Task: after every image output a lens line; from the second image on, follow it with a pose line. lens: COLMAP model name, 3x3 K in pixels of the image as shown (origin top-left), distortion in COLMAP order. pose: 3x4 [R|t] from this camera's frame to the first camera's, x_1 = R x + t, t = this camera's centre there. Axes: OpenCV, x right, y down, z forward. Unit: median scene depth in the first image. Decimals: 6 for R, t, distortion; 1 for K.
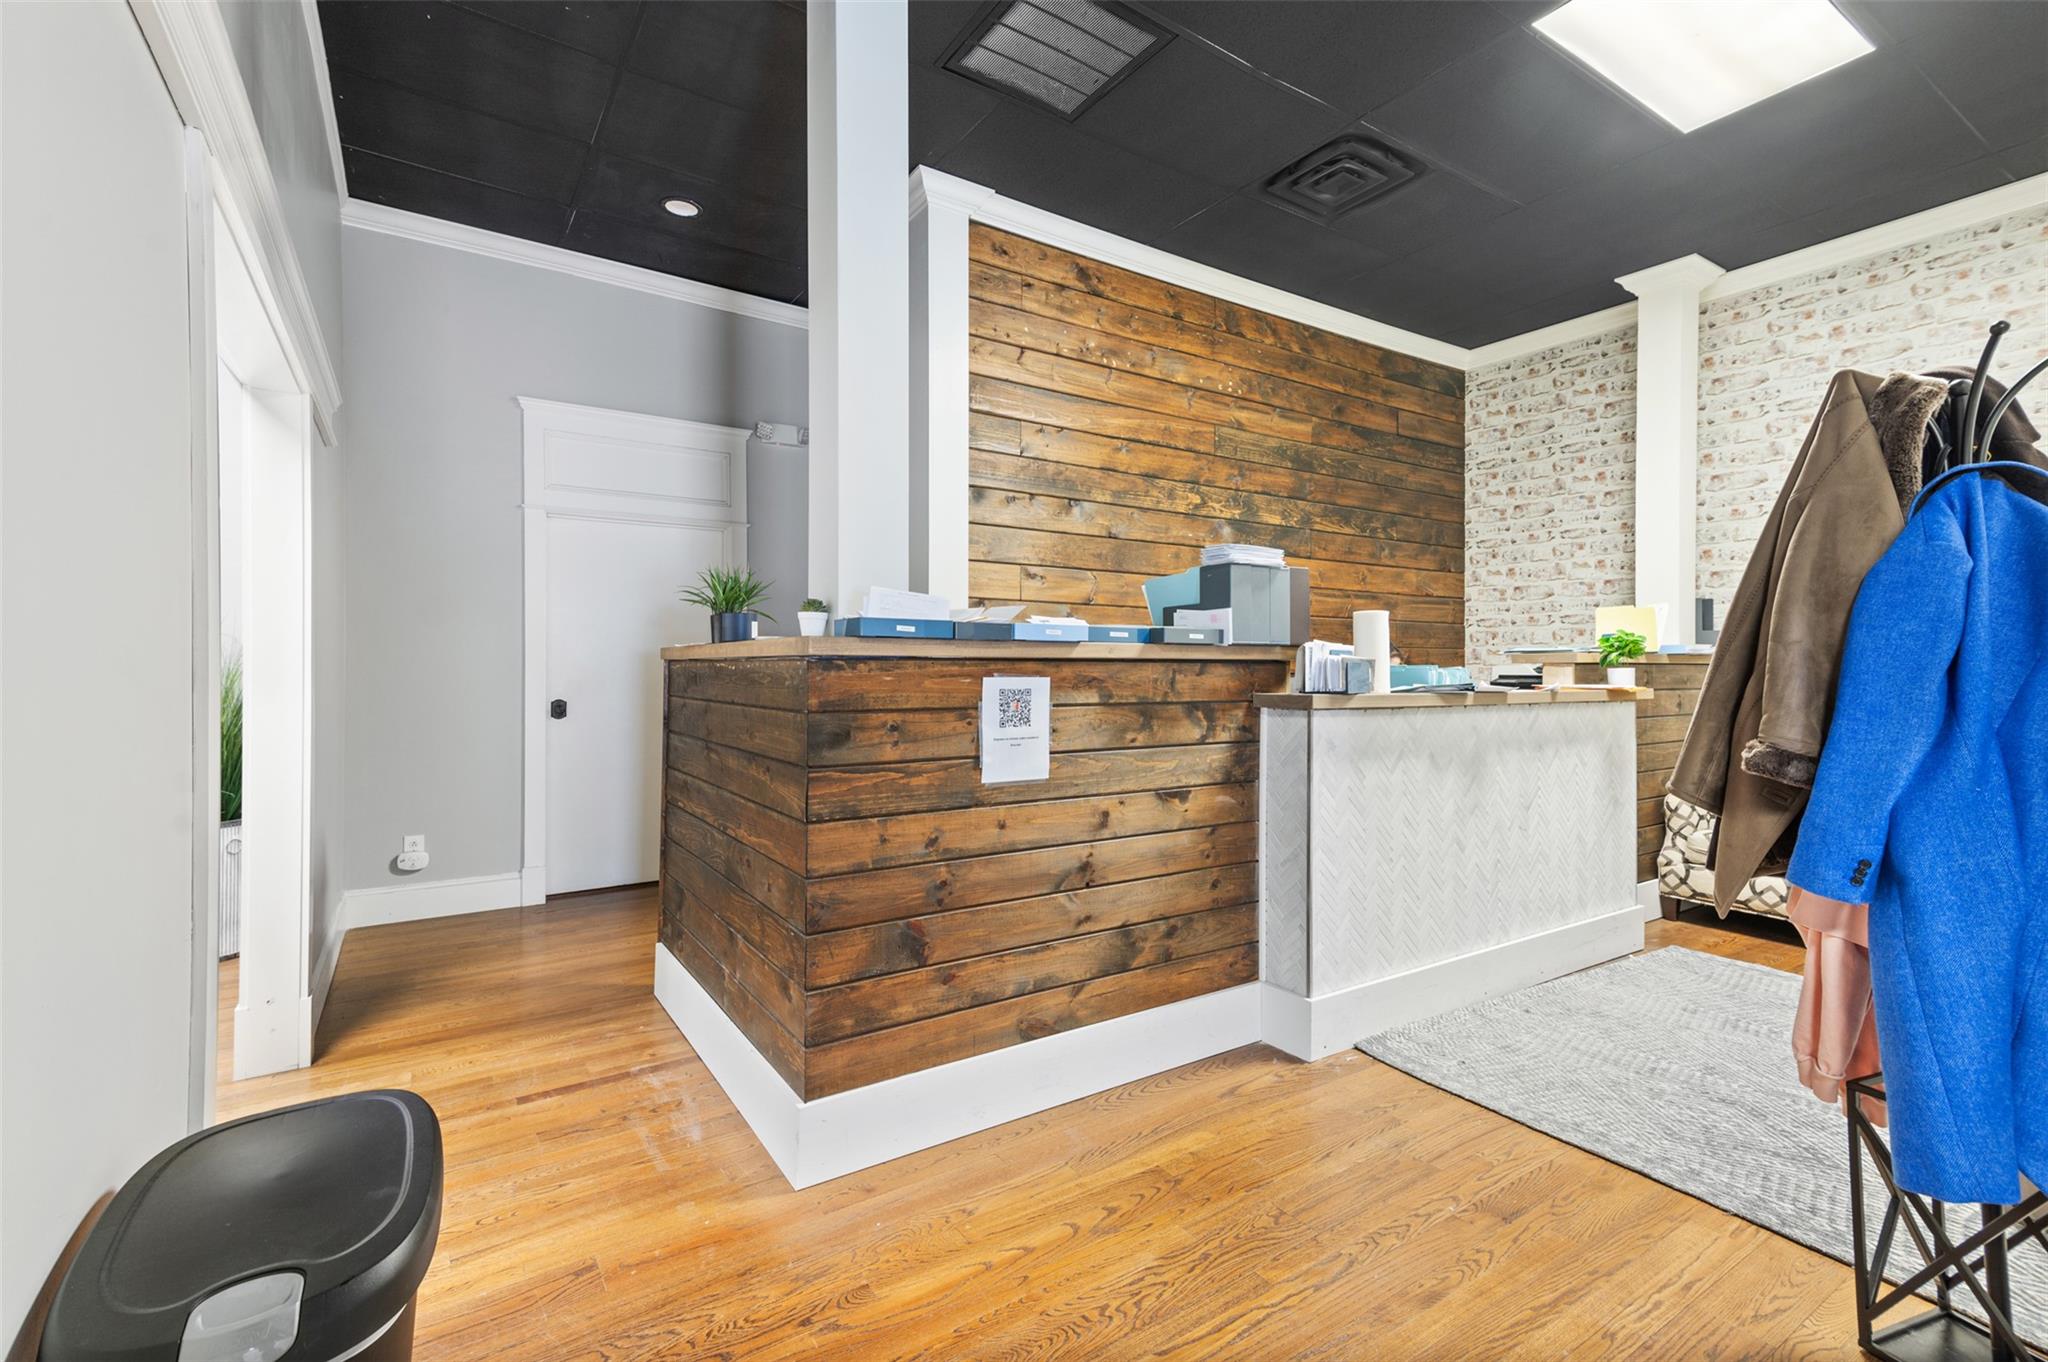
lens RADIAL K [[910.4, 0, 1016.2], [0, 910.4, 665.6], [0, 0, 1]] dist [0.035238, -0.000192]
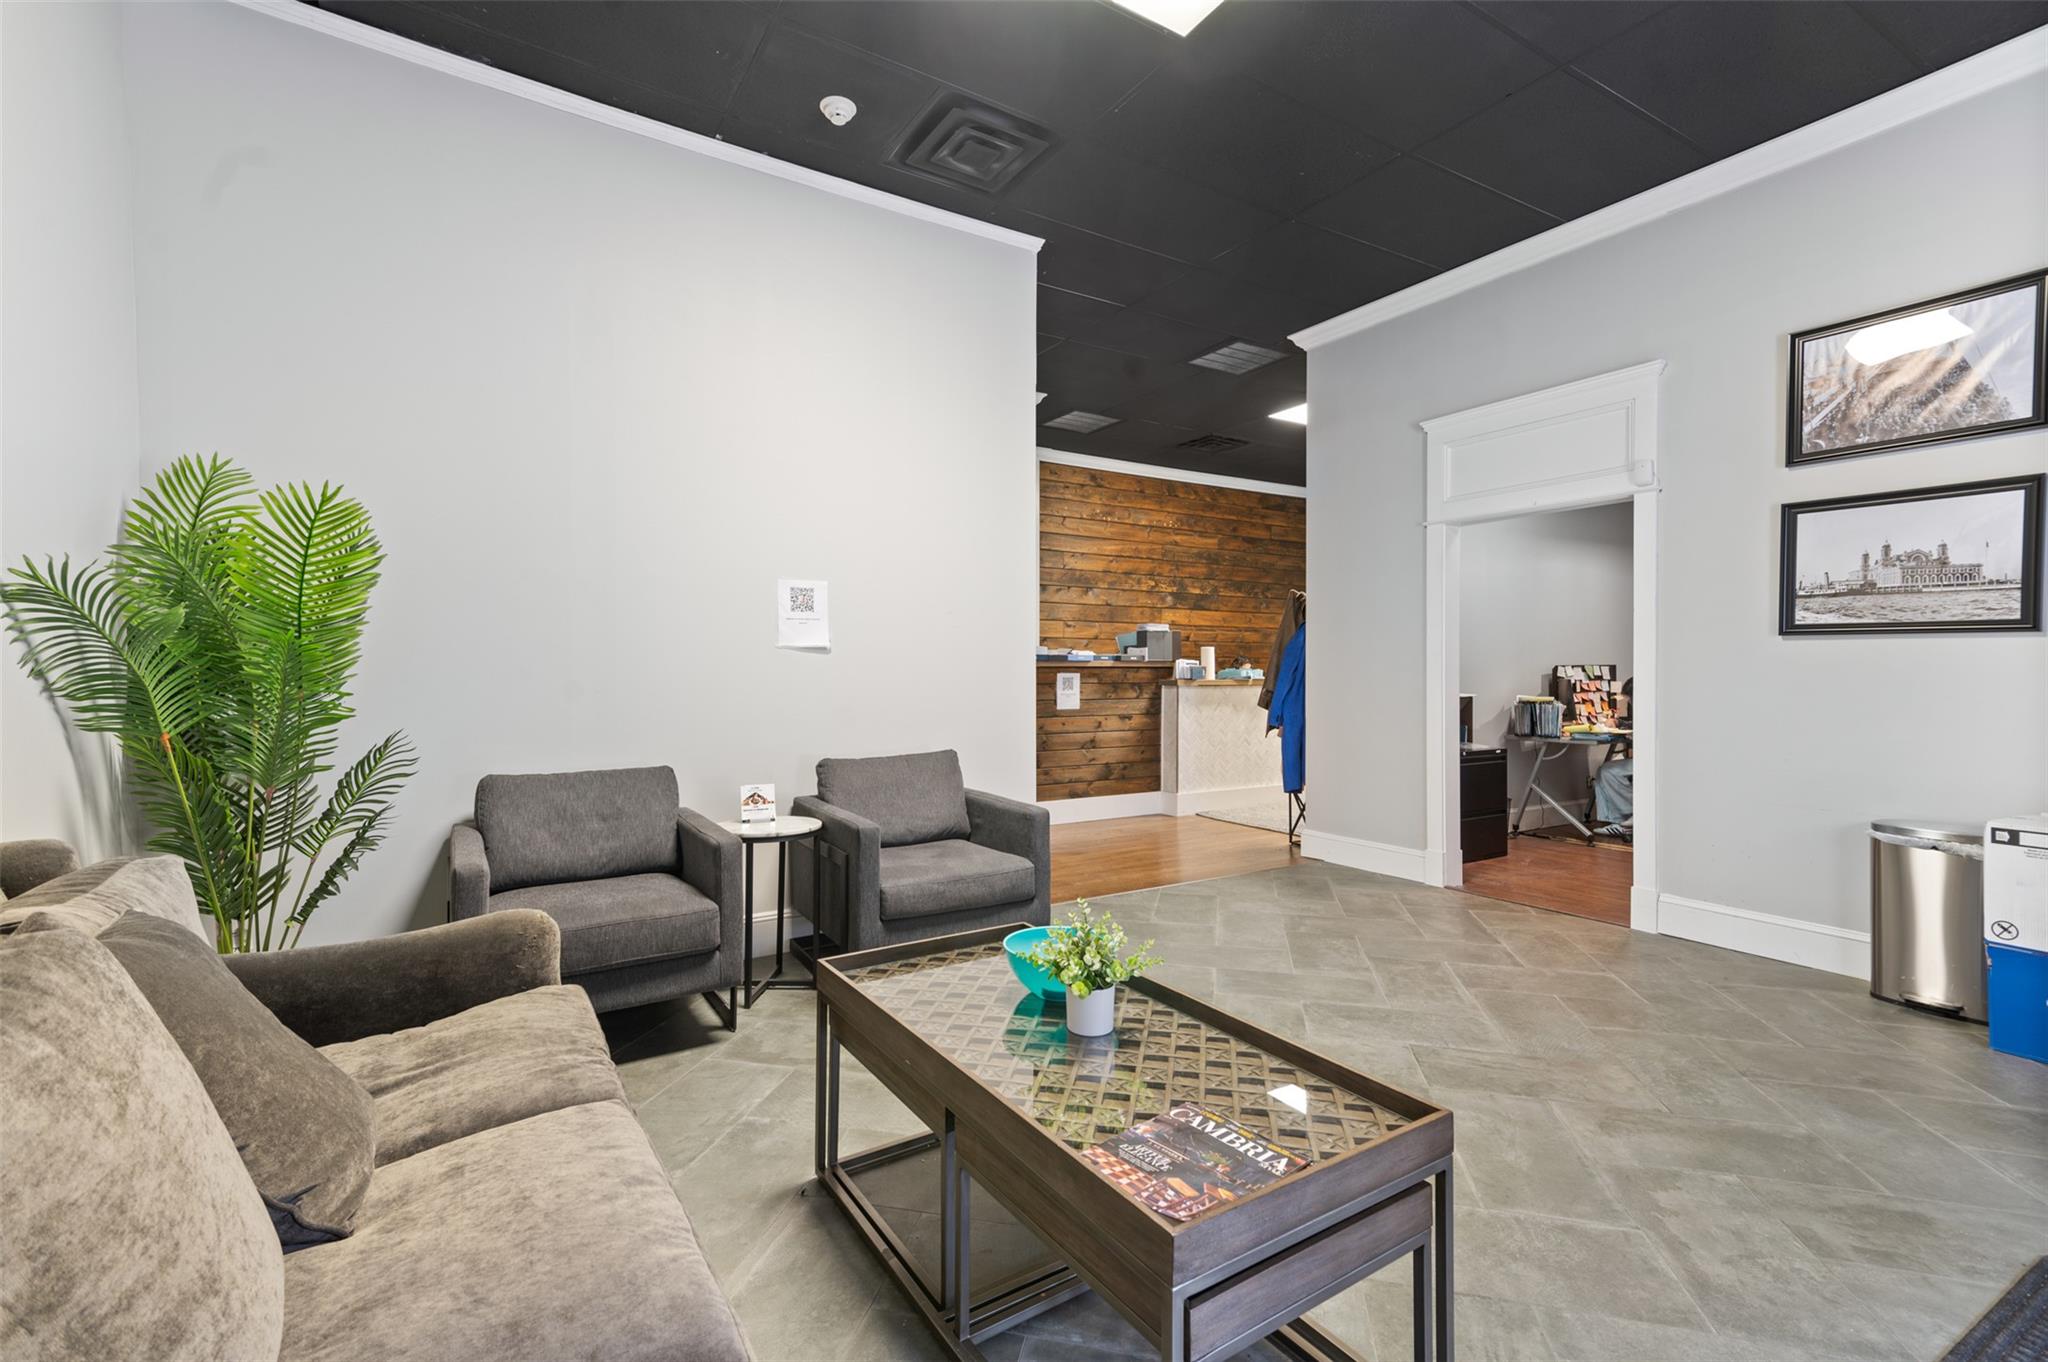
lens RADIAL K [[910.4, 0, 1016.2], [0, 910.4, 665.6], [0, 0, 1]] dist [0.035238, -0.000192]
pose [[0.999756, -0.002343, -0.021954, -0.085873], [0.002279, 0.999993, -0.002954, -0.002945], [0.021961, 0.002903, 0.999755, -1.597216]]
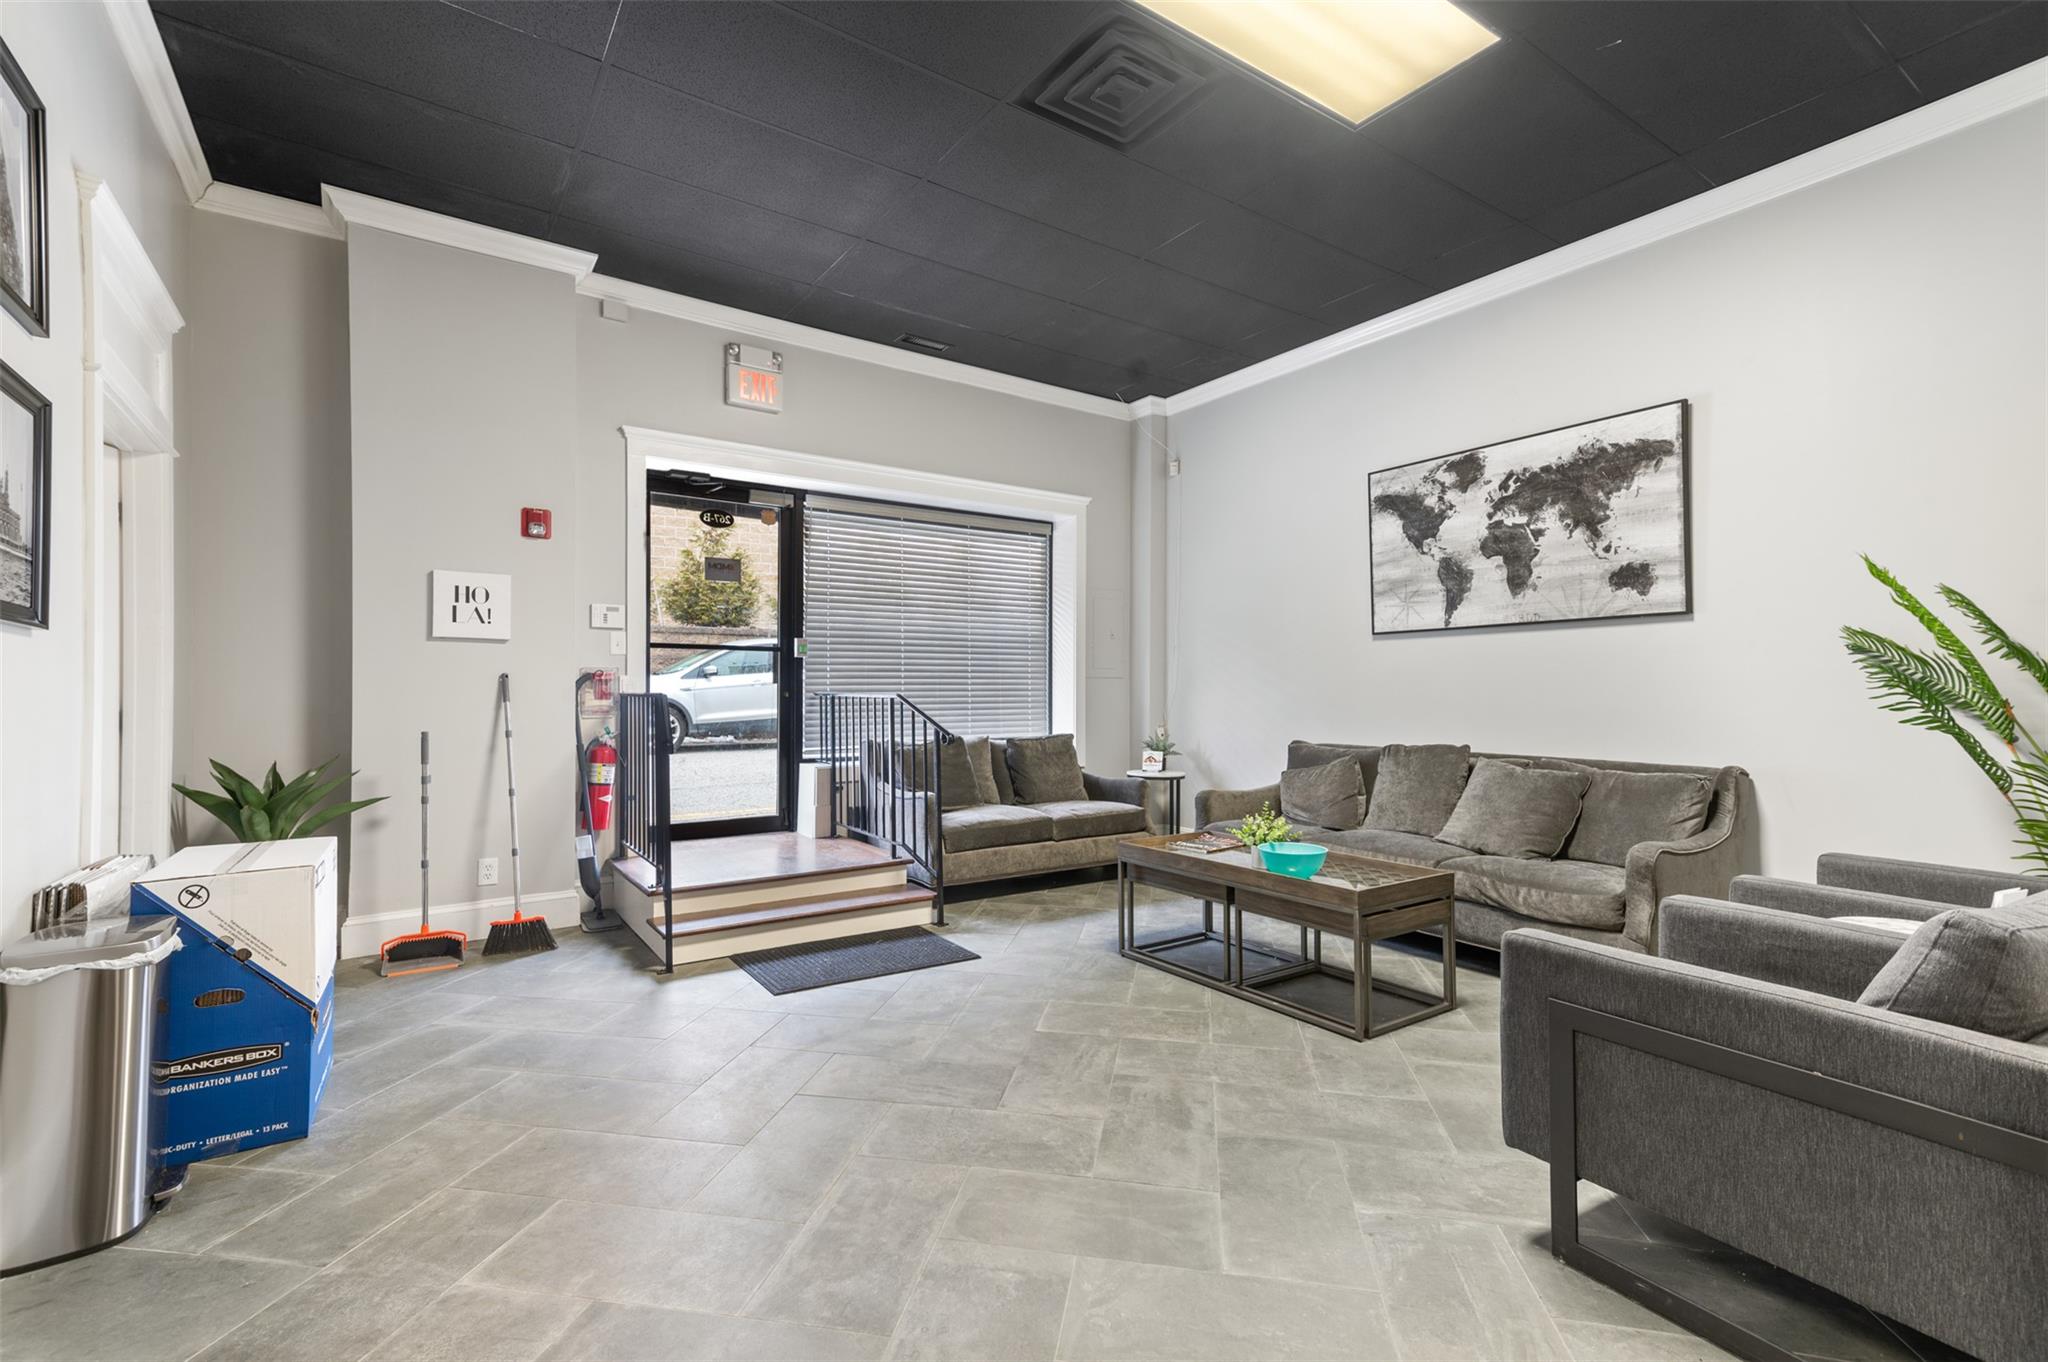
lens RADIAL K [[912.0, 0, 1024.0], [0, 912.0, 681.0], [0, 0, 1]] dist [0.023447, -0.000154]
pose [[-0.999828, -0.004559, -0.017996, 0.309609], [-0.004393, 0.999947, -0.009282, 0.001056], [0.018037, -0.009201, -0.999795, 0.304674]]
